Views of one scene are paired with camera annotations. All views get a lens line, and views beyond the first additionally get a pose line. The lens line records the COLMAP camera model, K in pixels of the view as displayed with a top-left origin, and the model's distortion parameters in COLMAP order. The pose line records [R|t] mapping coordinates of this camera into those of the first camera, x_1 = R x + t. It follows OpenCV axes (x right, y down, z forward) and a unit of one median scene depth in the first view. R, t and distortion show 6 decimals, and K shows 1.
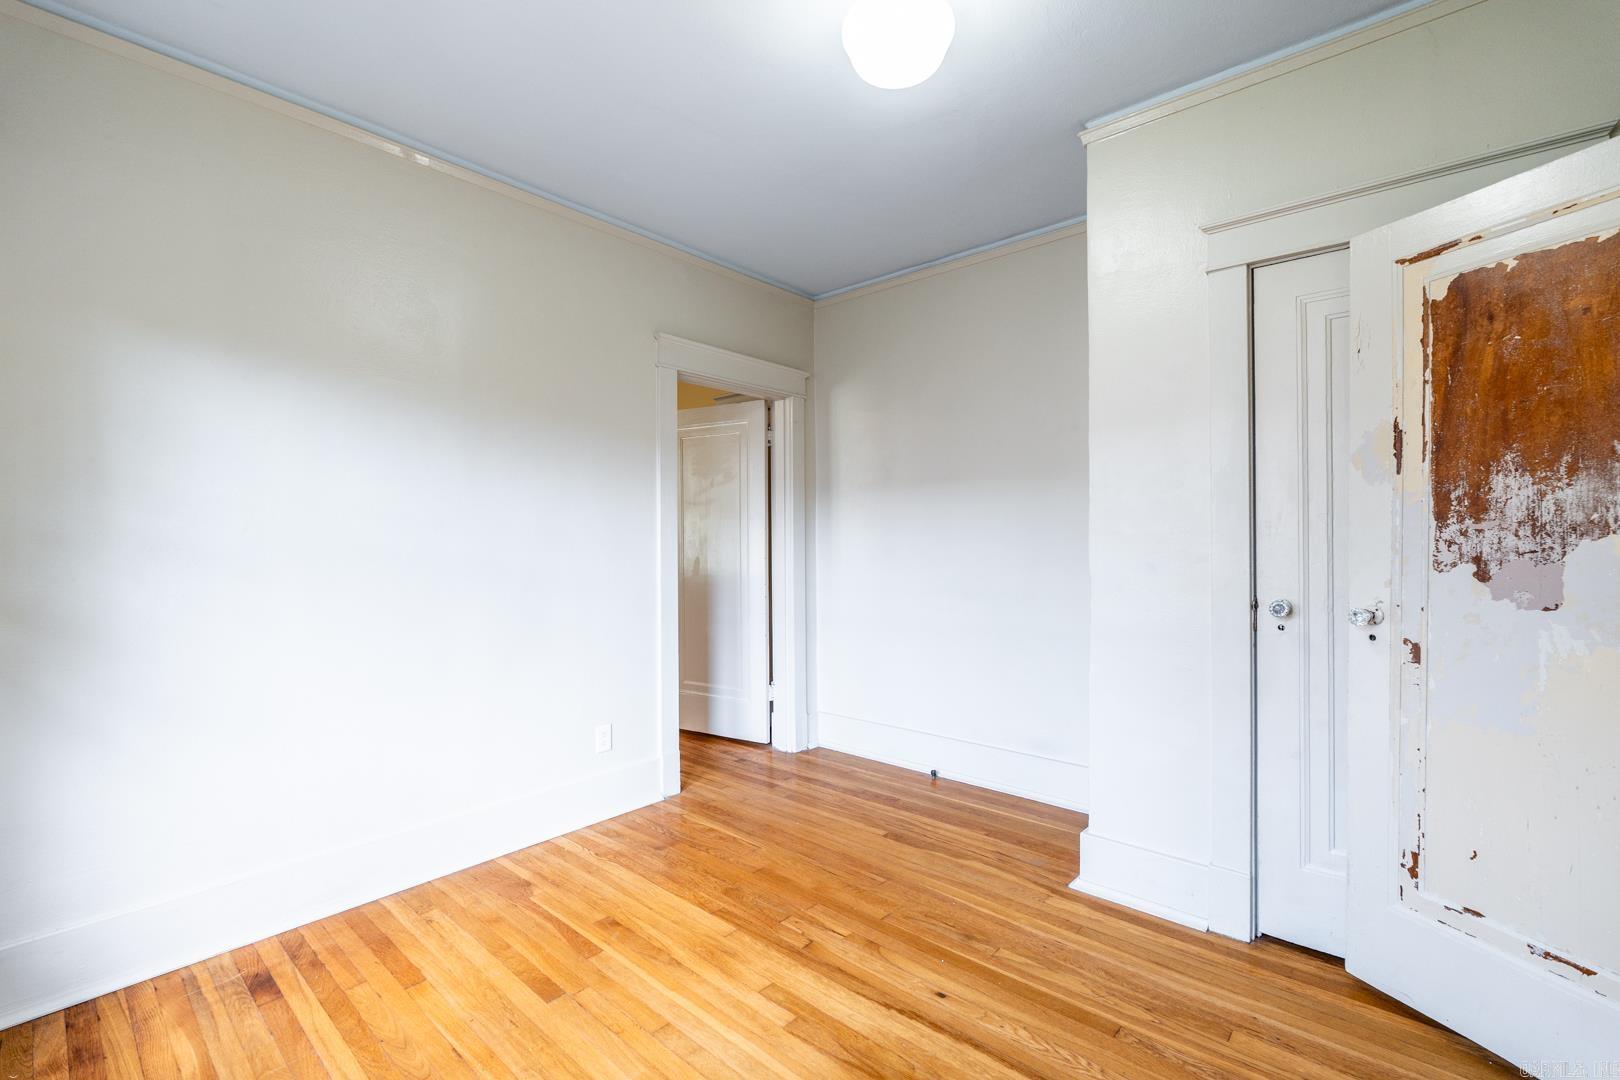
lens RADIAL K [[712.9, 0, 810.0], [0, 712.9, 540.0], [0, 0, 1]] dist [-0.002011, 0.000464]
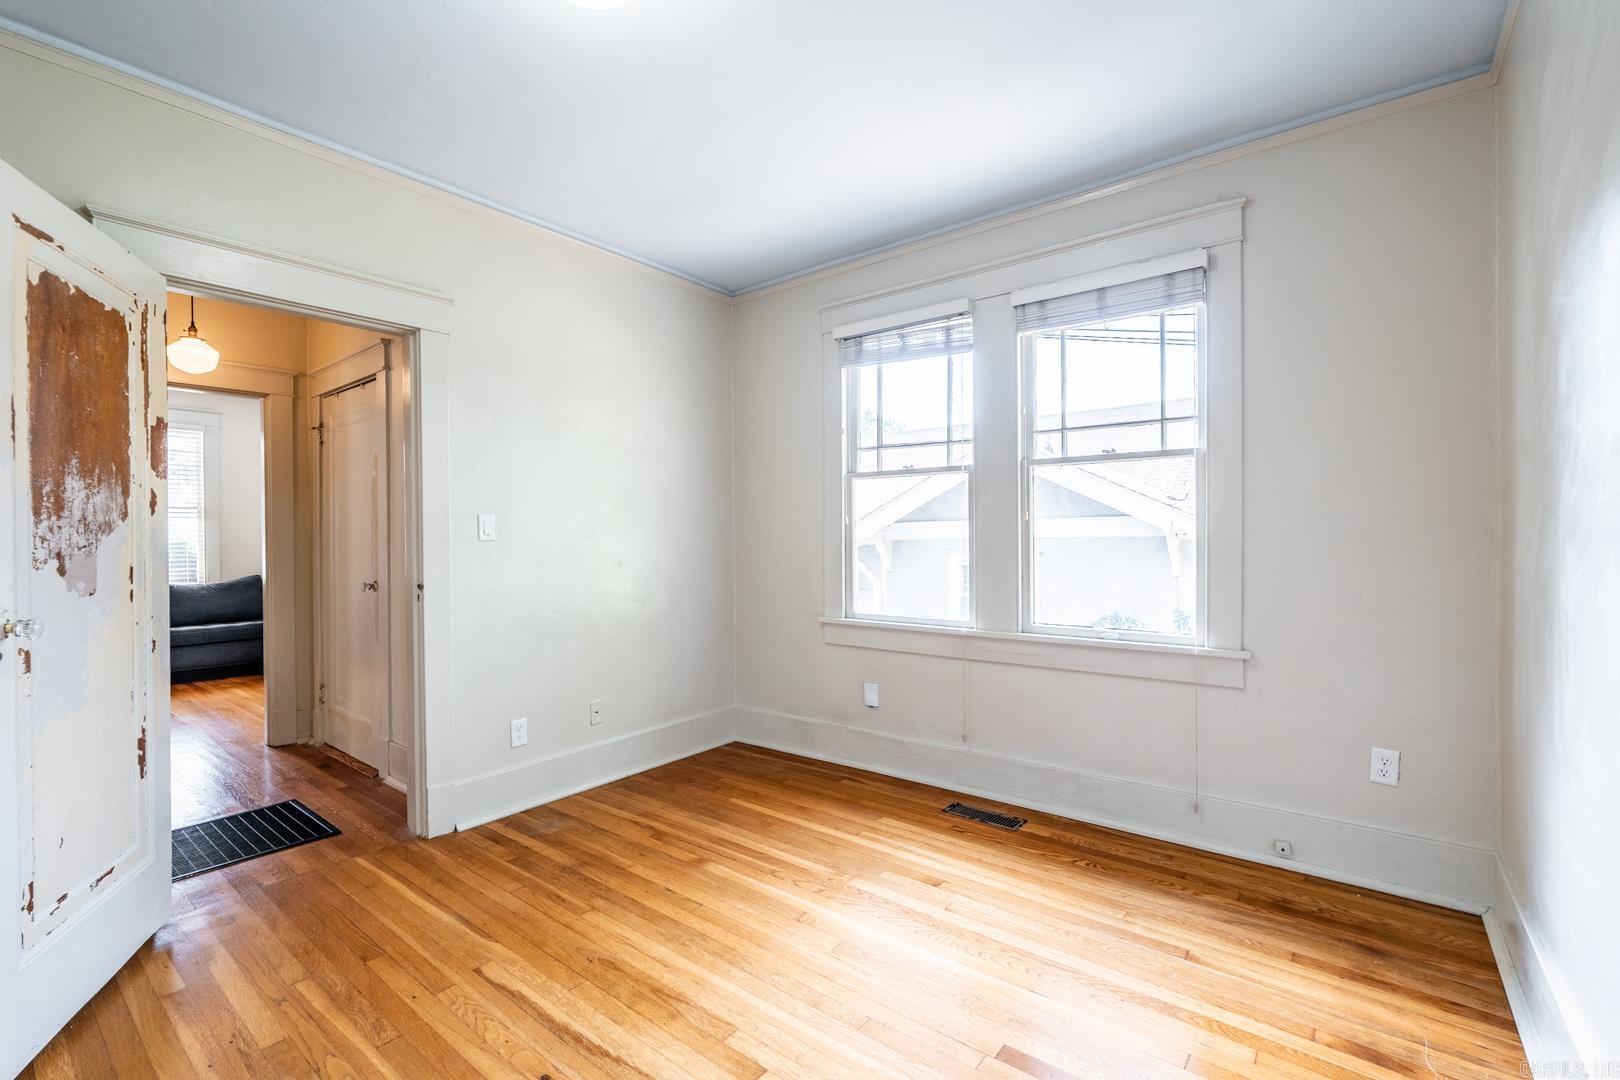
lens RADIAL K [[708.5, 0, 807.9], [0, 708.5, 533.4], [0, 0, 1]] dist [-0.000754, 0.000461]
pose [[-0.997747, 0.014220, -0.065568, -0.083519], [0.014242, 0.999899, 0.000134, 0.010910], [0.065563, -0.000800, -0.997848, 2.063552]]
